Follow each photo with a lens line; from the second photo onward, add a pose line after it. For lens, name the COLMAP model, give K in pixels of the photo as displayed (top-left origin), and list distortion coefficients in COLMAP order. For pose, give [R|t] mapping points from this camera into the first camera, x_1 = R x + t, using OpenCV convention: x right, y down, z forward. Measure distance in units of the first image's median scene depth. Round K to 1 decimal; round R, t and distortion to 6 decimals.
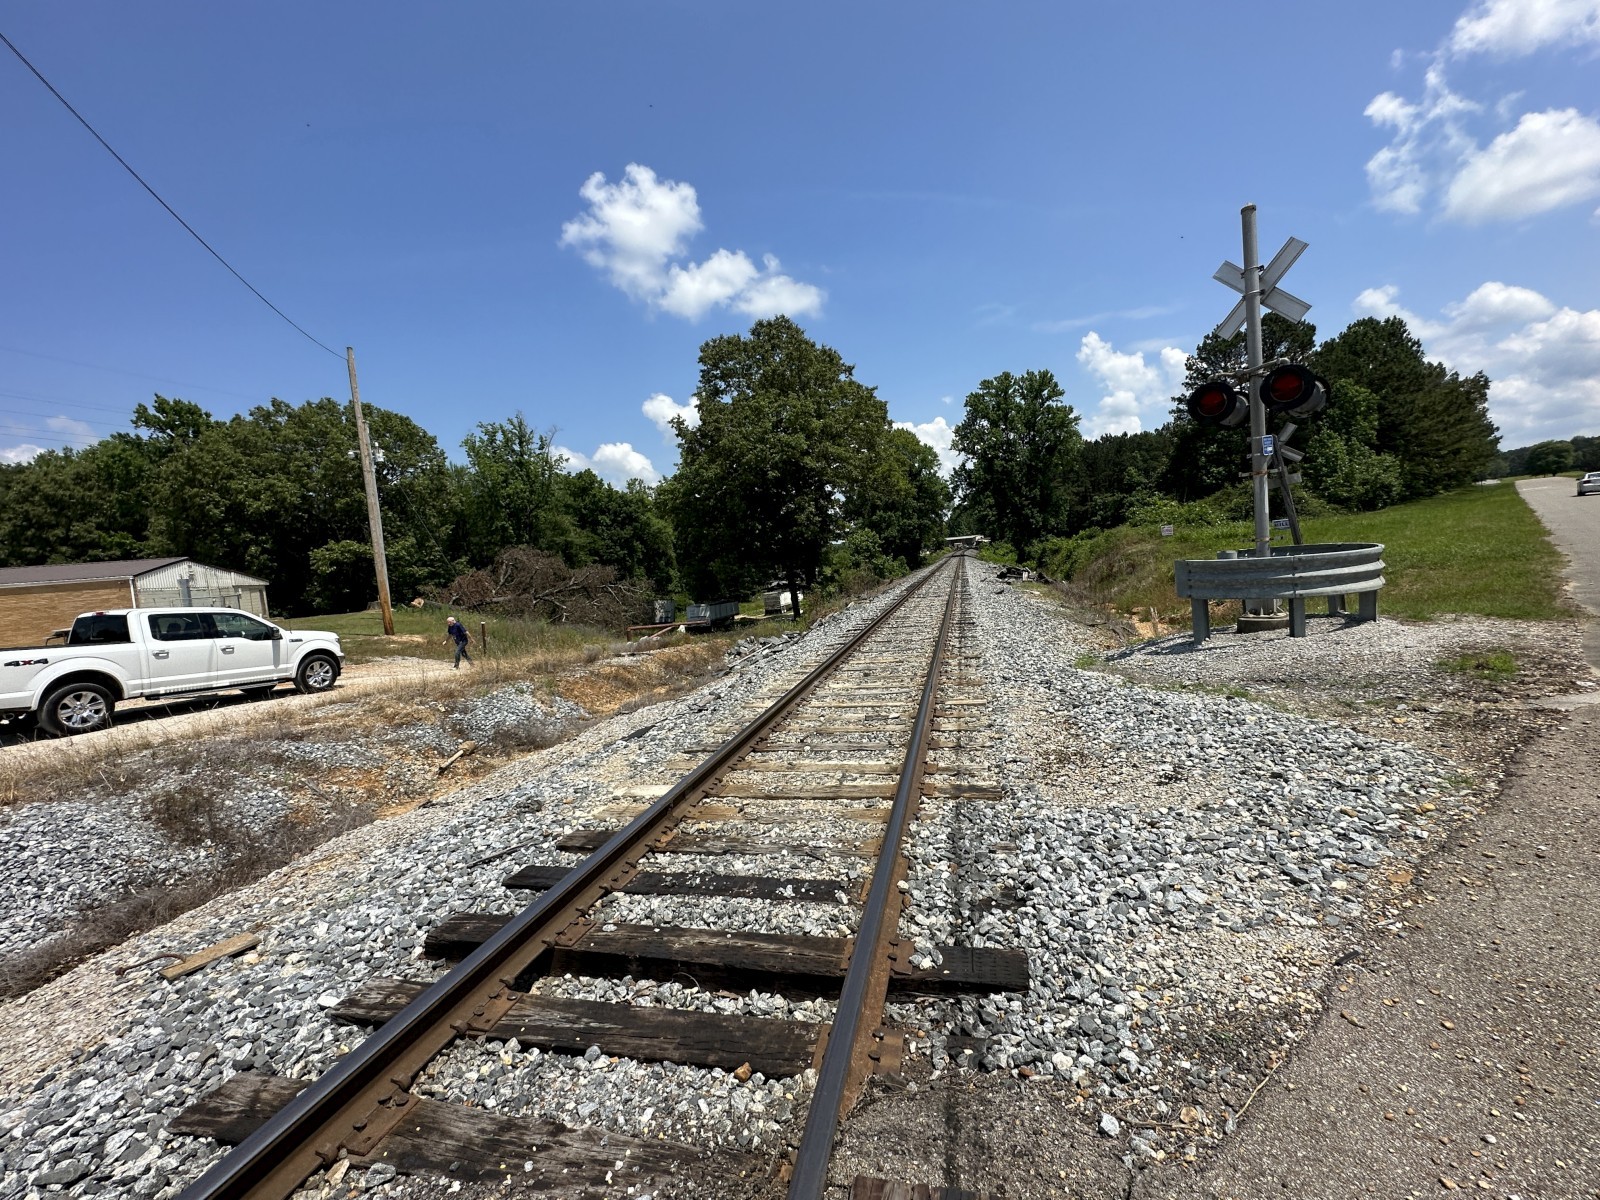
lens RADIAL K [[641.2, 0, 805.8], [0, 641.2, 597.0], [0, 0, 1]] dist [0.002483, 0.000590]
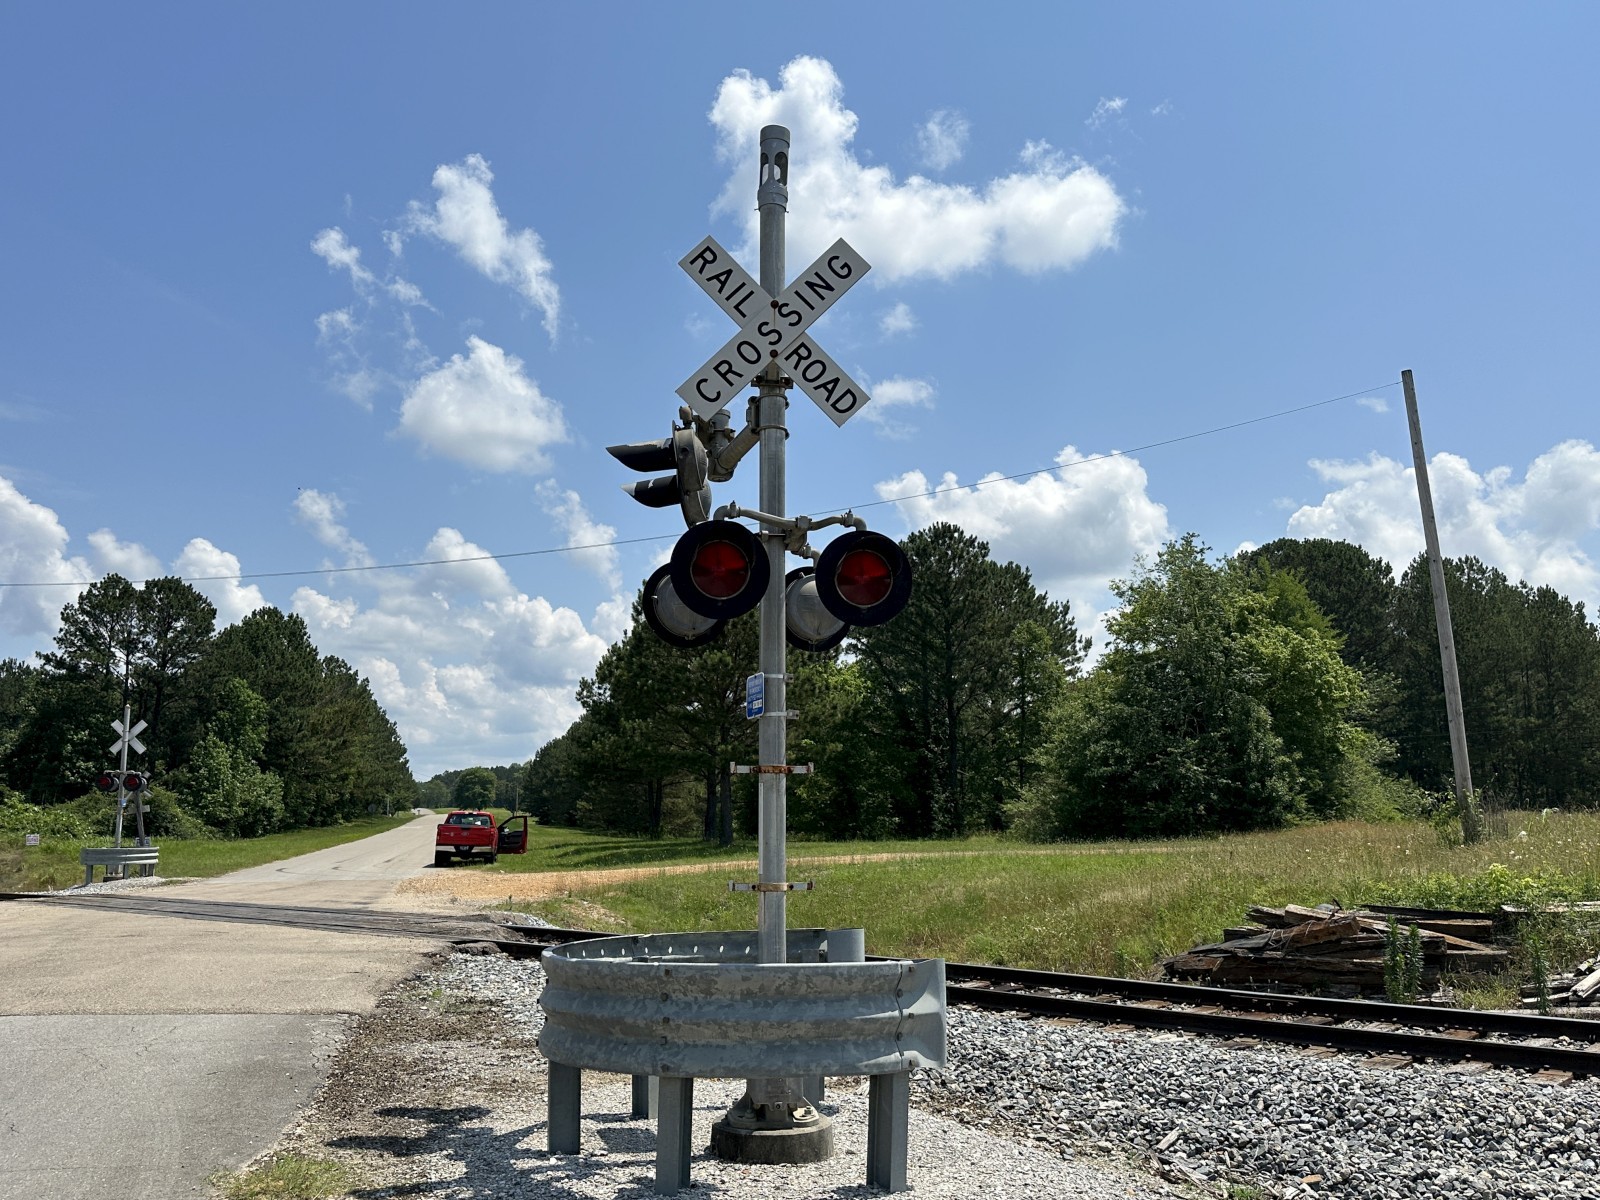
lens RADIAL K [[1282.5, 0, 803.3], [0, 1282.5, 603.2], [0, 0, 1]] dist [0.056001, -0.114359]
pose [[0.466669, 0.232475, 0.853332, -0.307221], [0.025653, 0.960872, -0.275802, 0.057683], [-0.884060, 0.150599, 0.442446, -0.449804]]
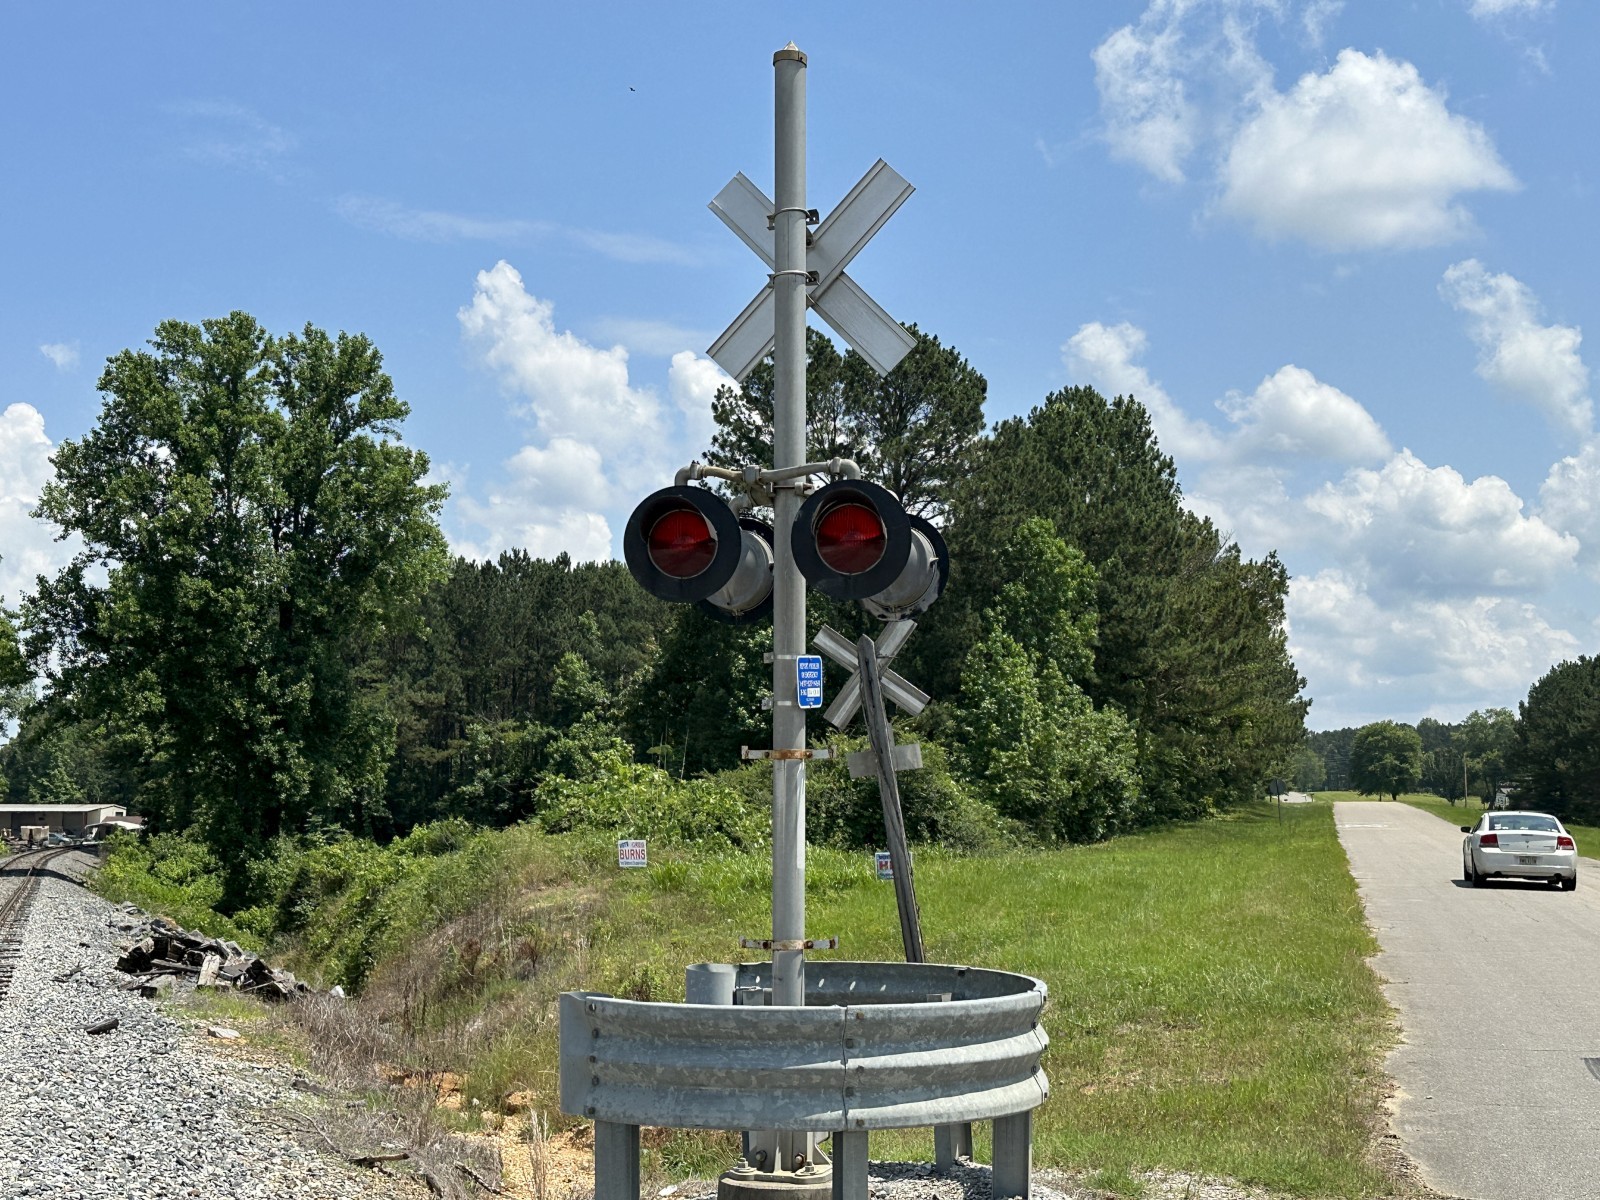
lens RADIAL K [[2056.2, 0, 801.3], [0, 2056.2, 605.4], [0, 0, 1]] dist [0.140339, 0.000000]
pose [[0.832251, 0.148539, 0.534129, 0.012447], [-0.042769, 0.977770, -0.205272, -0.005527], [-0.552746, 0.147994, 0.820103, 0.006437]]
